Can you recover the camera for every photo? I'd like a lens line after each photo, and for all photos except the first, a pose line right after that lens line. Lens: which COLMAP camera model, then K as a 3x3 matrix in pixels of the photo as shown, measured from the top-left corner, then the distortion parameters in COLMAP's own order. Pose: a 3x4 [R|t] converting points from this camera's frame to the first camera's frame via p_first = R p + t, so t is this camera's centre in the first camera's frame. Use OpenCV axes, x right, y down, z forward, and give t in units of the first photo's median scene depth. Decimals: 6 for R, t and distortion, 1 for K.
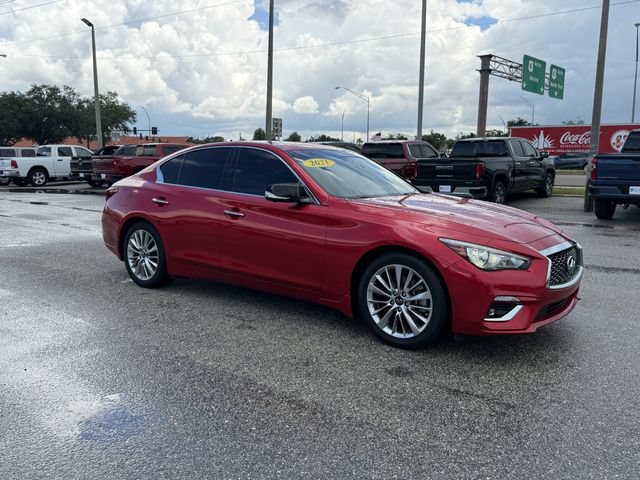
lens RADIAL K [[545.3, 0, 320.0], [0, 545.3, 240.0], [0, 0, 1]] dist [0.158637, -0.276317]
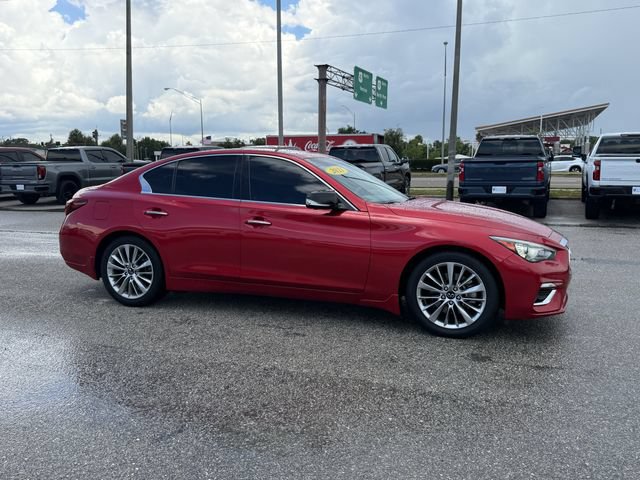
lens RADIAL K [[548.1, 0, 323.4], [0, 548.1, 242.2], [0, 0, 1]] dist [0.150305, -0.292650]
pose [[0.950637, -0.051499, 0.306002, -0.334115], [0.052619, 0.998604, 0.004592, -0.010500], [-0.305811, 0.011736, 0.952020, 0.016734]]
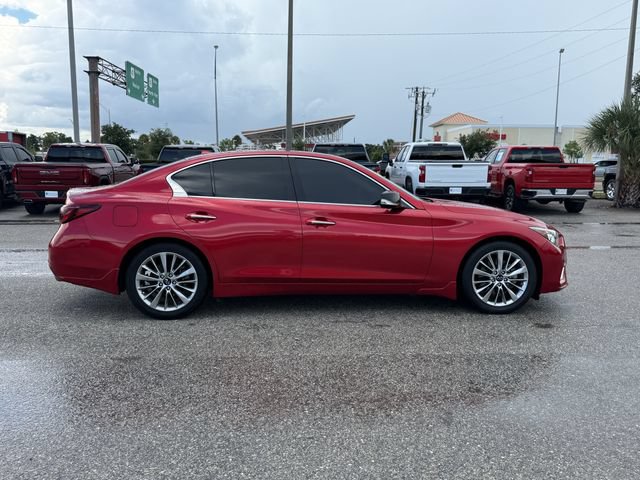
lens RADIAL K [[546.4, 0, 316.6], [0, 546.4, 255.1], [0, 0, 1]] dist [0.145879, -0.314312]
pose [[0.737828, -0.107138, 0.666432, -0.804855], [0.094569, 0.993992, 0.055098, -0.043324], [-0.668332, 0.022371, 0.743527, 0.243656]]
